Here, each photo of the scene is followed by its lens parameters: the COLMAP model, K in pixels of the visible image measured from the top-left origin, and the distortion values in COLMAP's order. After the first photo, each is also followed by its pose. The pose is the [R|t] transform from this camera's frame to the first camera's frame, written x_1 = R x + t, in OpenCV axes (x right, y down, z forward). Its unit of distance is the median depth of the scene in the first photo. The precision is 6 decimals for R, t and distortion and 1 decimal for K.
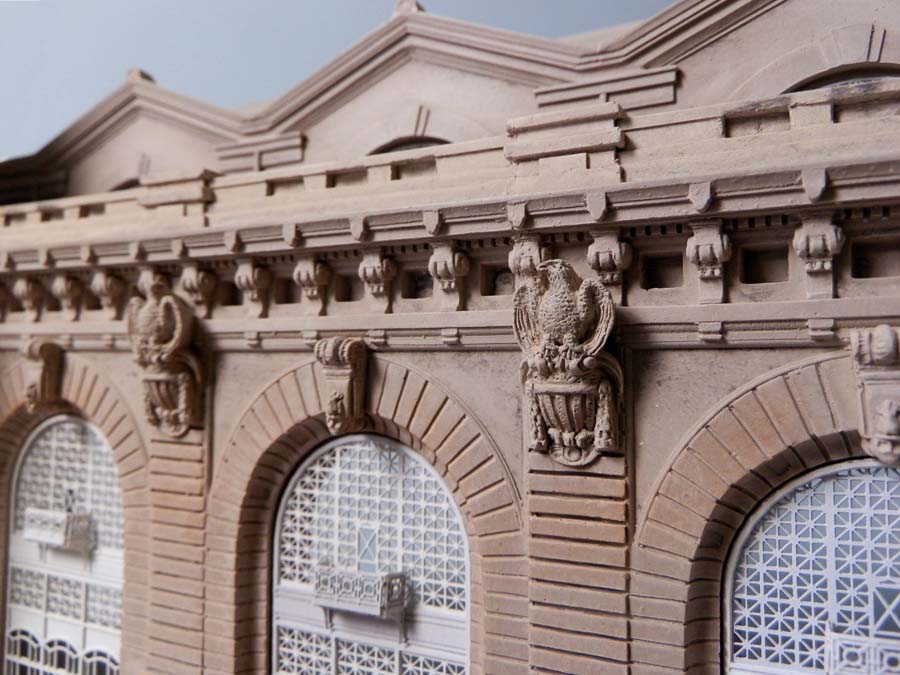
lens RADIAL K [[731.5, 0, 460.9], [0, 731.5, 324.4], [0, 0, 1]] dist [-0.008665, -0.007884]
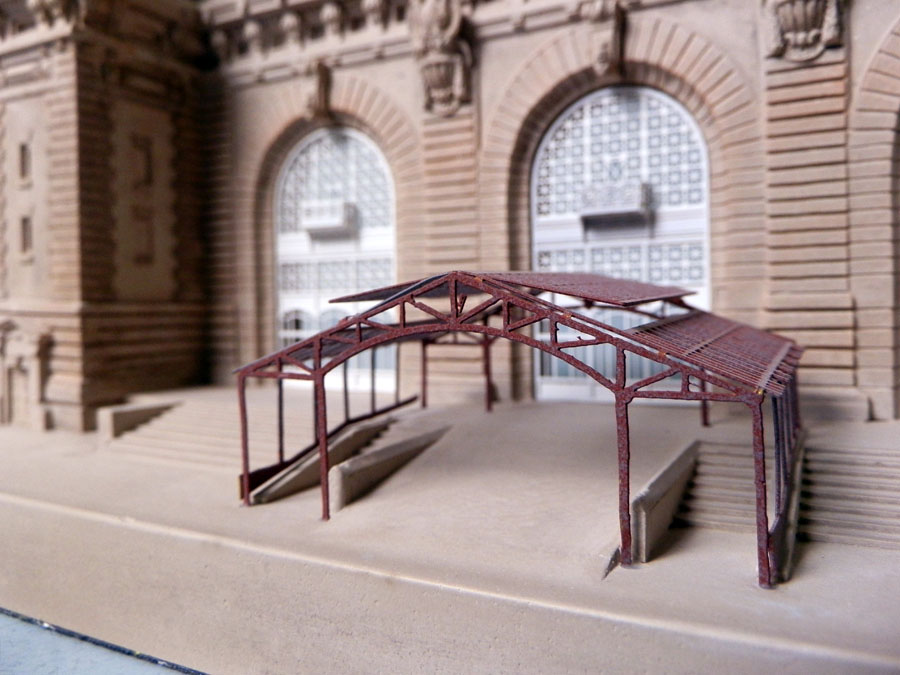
lens RADIAL K [[742.1, 0, 464.0], [0, 742.1, 316.7], [0, 0, 1]] dist [-0.026186, -0.006050]
pose [[0.999643, -0.023933, -0.011919, -0.408356], [0.024840, 0.996249, 0.082894, 0.461430], [0.009890, -0.083161, 0.996487, -0.362577]]
